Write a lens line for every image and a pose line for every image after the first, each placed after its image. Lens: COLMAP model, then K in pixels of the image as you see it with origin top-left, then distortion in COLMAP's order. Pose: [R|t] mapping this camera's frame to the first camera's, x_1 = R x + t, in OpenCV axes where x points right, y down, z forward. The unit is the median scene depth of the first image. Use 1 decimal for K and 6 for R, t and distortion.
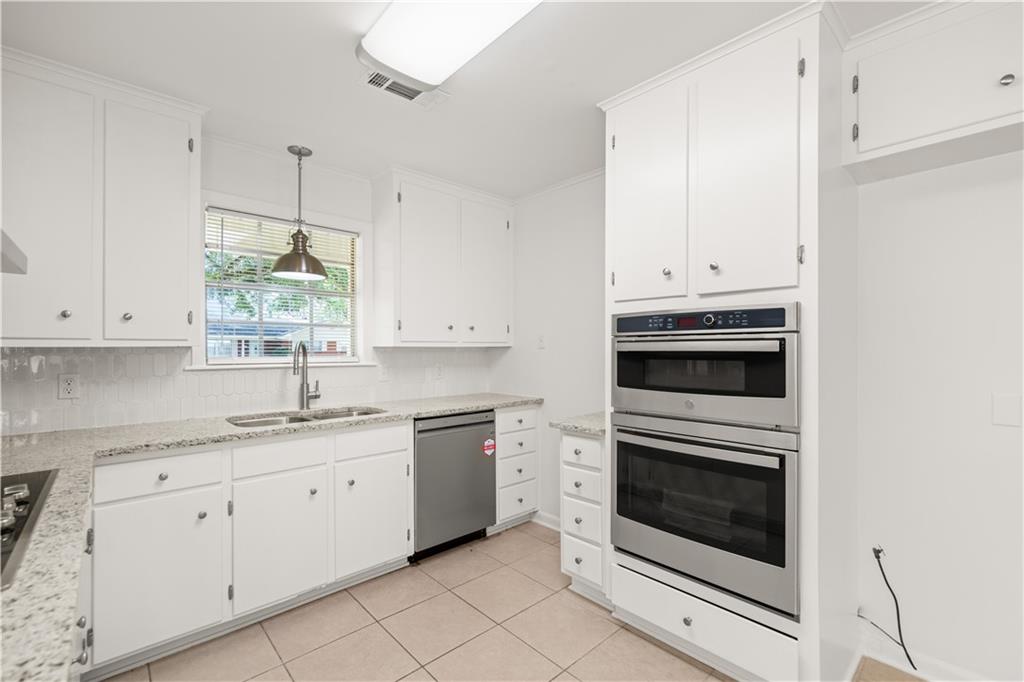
lens RADIAL K [[441.5, 0, 511.5], [0, 441.5, 345.7], [0, 0, 1]] dist [-0.000635, -0.000073]
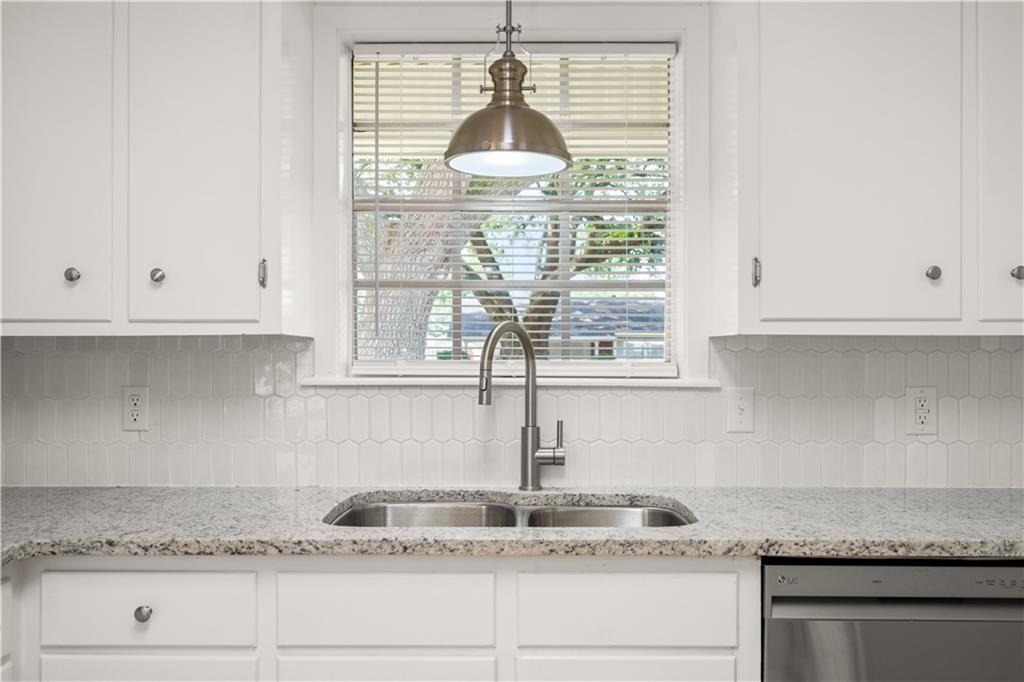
lens RADIAL K [[908.4, 0, 512.4], [0, 908.4, 341.3], [0, 0, 1]] dist [0.001949, 0.007785]
pose [[0.730817, -0.007703, -0.682530, 0.098409], [0.002532, 0.999960, -0.008575, 0.014549], [0.682569, 0.004538, 0.730807, 0.392448]]
